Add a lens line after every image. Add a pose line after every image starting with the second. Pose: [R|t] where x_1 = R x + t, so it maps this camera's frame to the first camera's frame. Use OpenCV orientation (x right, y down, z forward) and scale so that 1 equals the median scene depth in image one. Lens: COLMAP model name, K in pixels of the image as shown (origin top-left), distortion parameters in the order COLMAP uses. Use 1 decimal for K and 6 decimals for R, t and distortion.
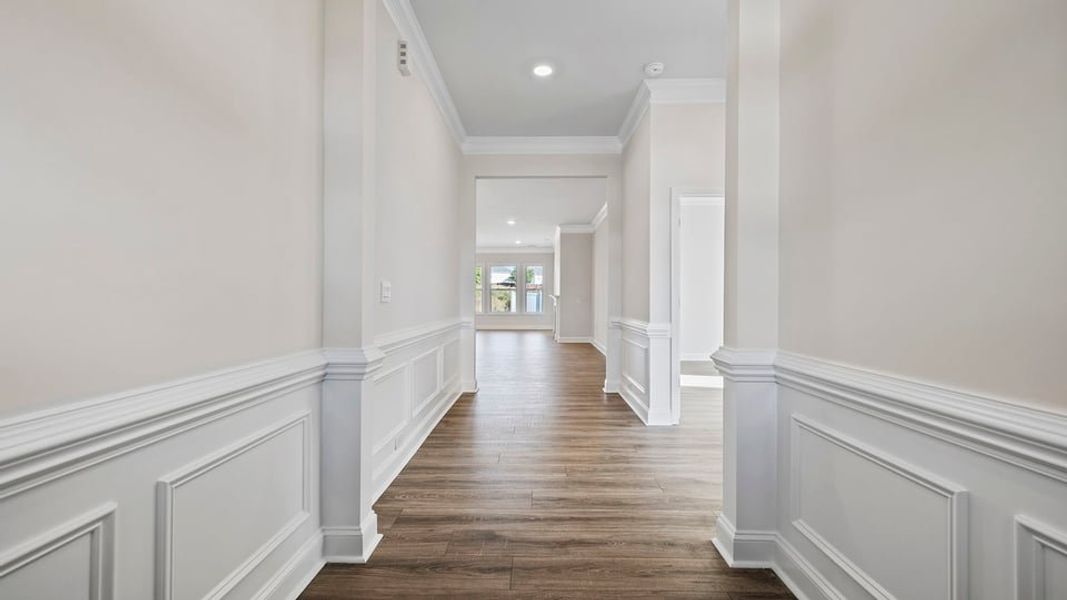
lens RADIAL K [[456.5, 0, 533.1], [0, 456.5, 299.2], [0, 0, 1]] dist [-0.003271, -0.000093]
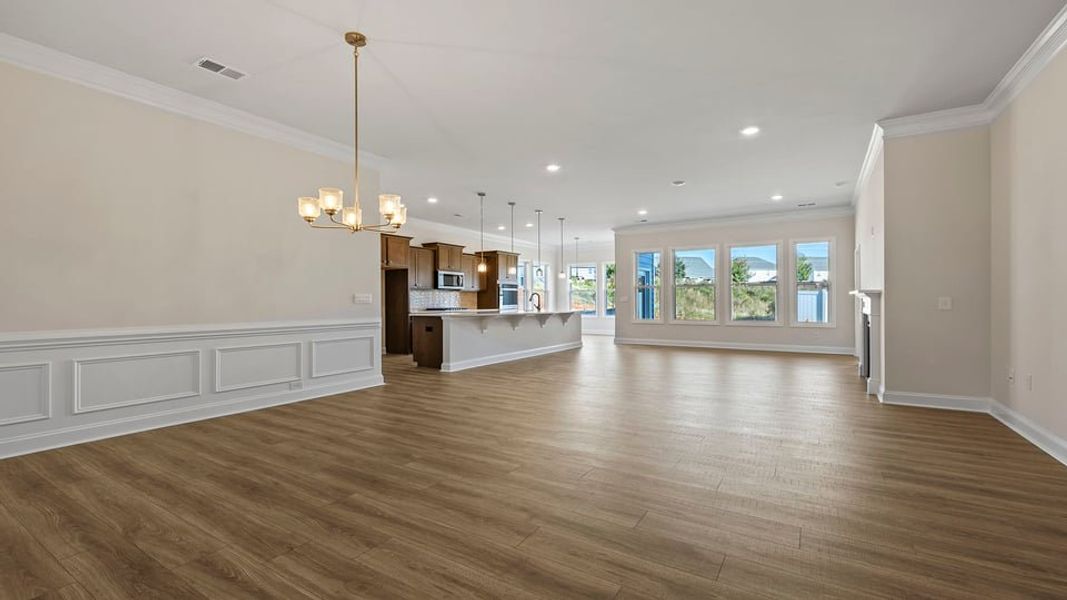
lens RADIAL K [[456.5, 0, 527.5], [0, 456.5, 300.4], [0, 0, 1]] dist [-0.003271, -0.000093]
pose [[0.848712, -0.013938, -0.528672, 0.000870], [0.012376, 0.999902, -0.006494, 0.000185], [0.528711, -0.001031, 0.848801, 0.367884]]
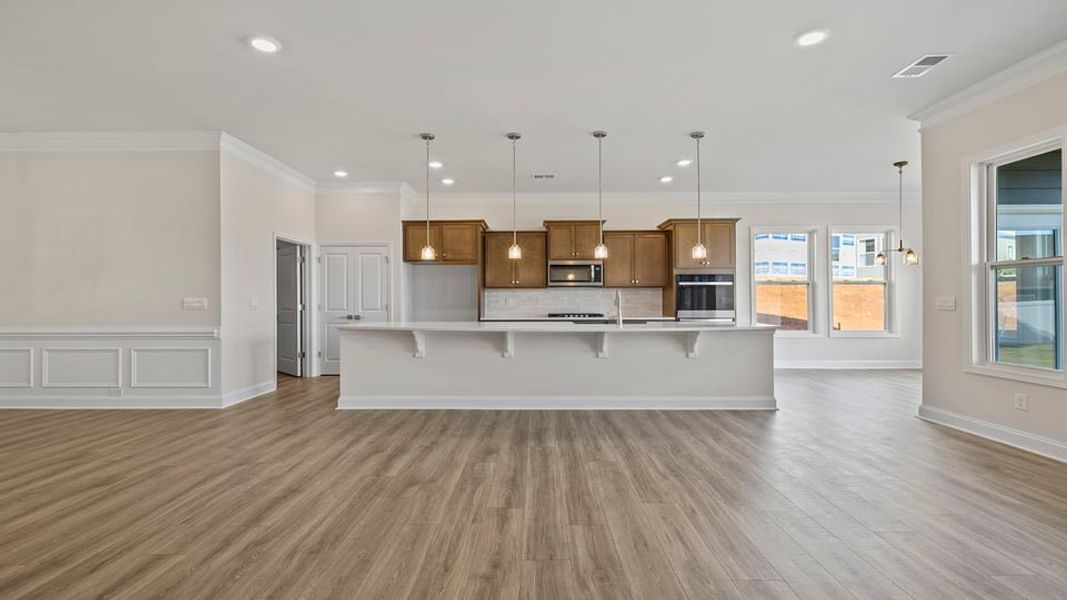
lens RADIAL K [[456.5, 0, 530.9], [0, 456.5, 298.7], [0, 0, 1]] dist [-0.003271, -0.000093]
pose [[-0.008863, -0.021636, -0.999727, 0.005959], [0.005241, 0.999751, -0.021683, -0.000520], [0.999947, -0.005432, -0.008747, 0.730028]]
